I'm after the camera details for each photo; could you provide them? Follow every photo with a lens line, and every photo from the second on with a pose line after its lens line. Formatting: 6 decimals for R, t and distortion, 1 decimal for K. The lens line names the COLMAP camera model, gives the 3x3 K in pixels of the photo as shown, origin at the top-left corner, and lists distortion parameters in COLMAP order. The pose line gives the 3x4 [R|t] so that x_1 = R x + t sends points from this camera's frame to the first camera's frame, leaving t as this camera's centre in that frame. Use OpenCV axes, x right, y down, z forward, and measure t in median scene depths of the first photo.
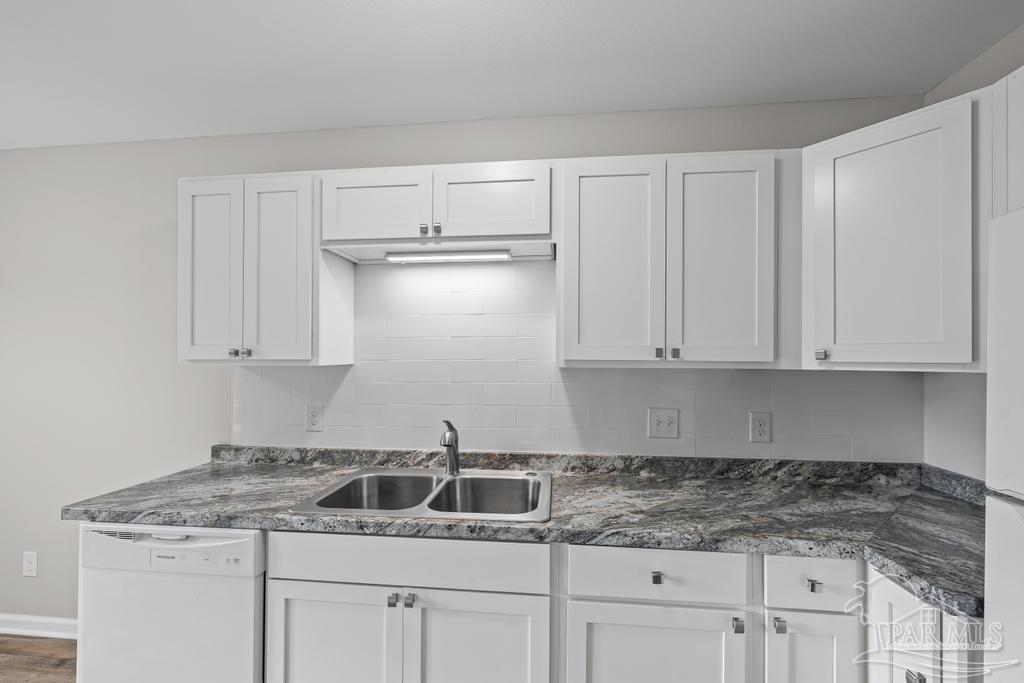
lens RADIAL K [[426.1, 0, 507.3], [0, 426.1, 352.5], [0, 0, 1]] dist [0.001223, 0.000028]
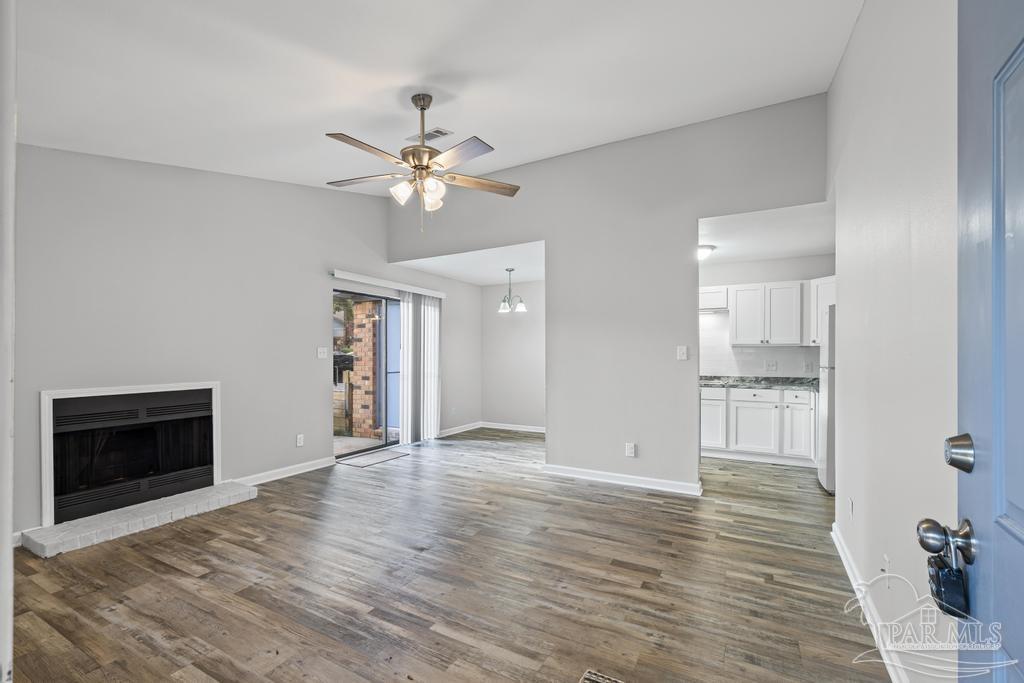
lens RADIAL K [[440.9, 0, 512.2], [0, 440.9, 354.4], [0, 0, 1]] dist [0.006617, 0.000208]
pose [[0.924290, -0.001607, -0.381687, -0.128198], [0.001263, 0.999999, -0.001152, 0.091574], [0.381688, 0.000583, 0.924291, -2.646003]]
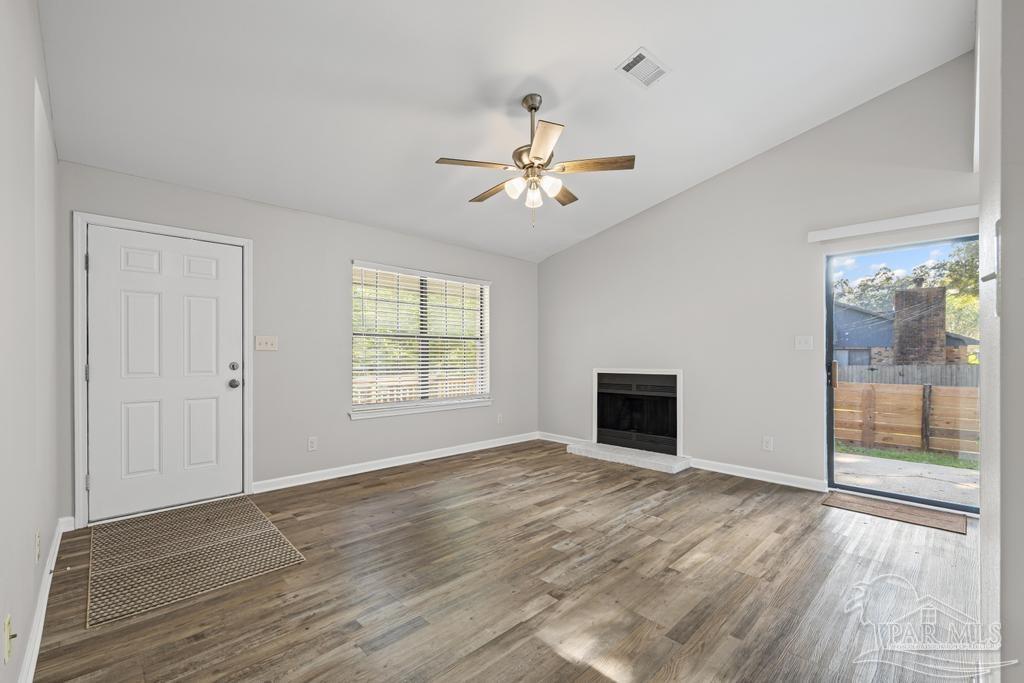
lens RADIAL K [[435.6, 0, 506.3], [0, 435.6, 355.3], [0, 0, 1]] dist [0.001296, 0.000152]
pose [[-0.642103, -0.000721, -0.766618, 0.311878], [0.001905, 0.999995, -0.002536, 0.143723], [0.766616, -0.003089, -0.642099, -0.258968]]
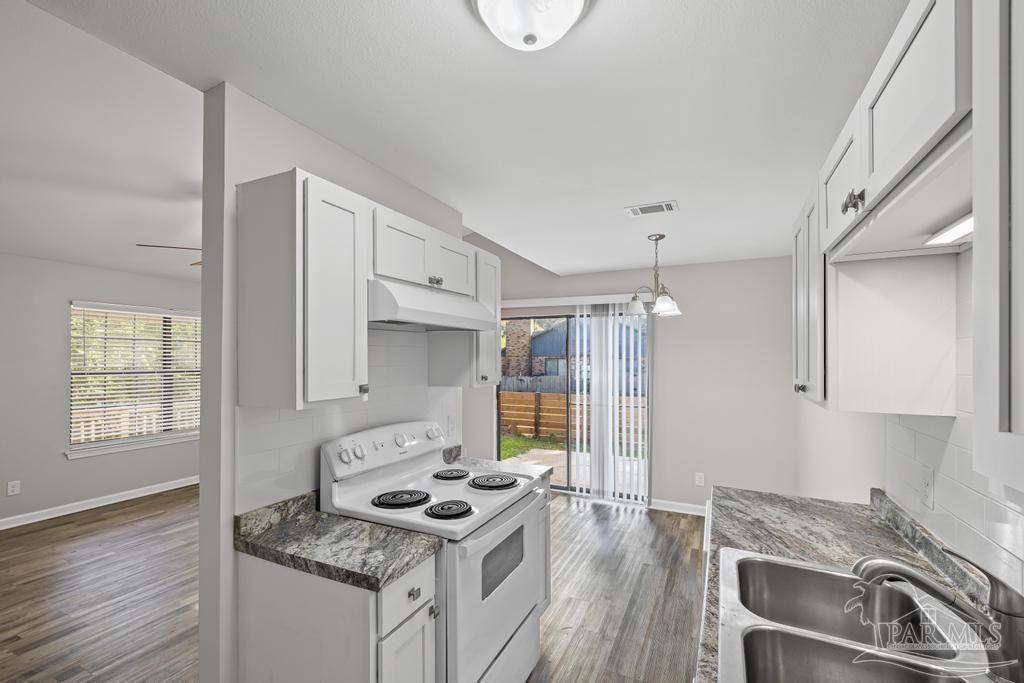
lens RADIAL K [[438.6, 0, 513.2], [0, 438.6, 351.1], [0, 0, 1]] dist [-0.002403, -0.000385]
pose [[-0.327568, -0.014744, -0.944713, 0.517553], [0.002242, 0.999863, -0.016382, -0.067973], [0.944825, -0.007484, -0.327490, 0.688145]]
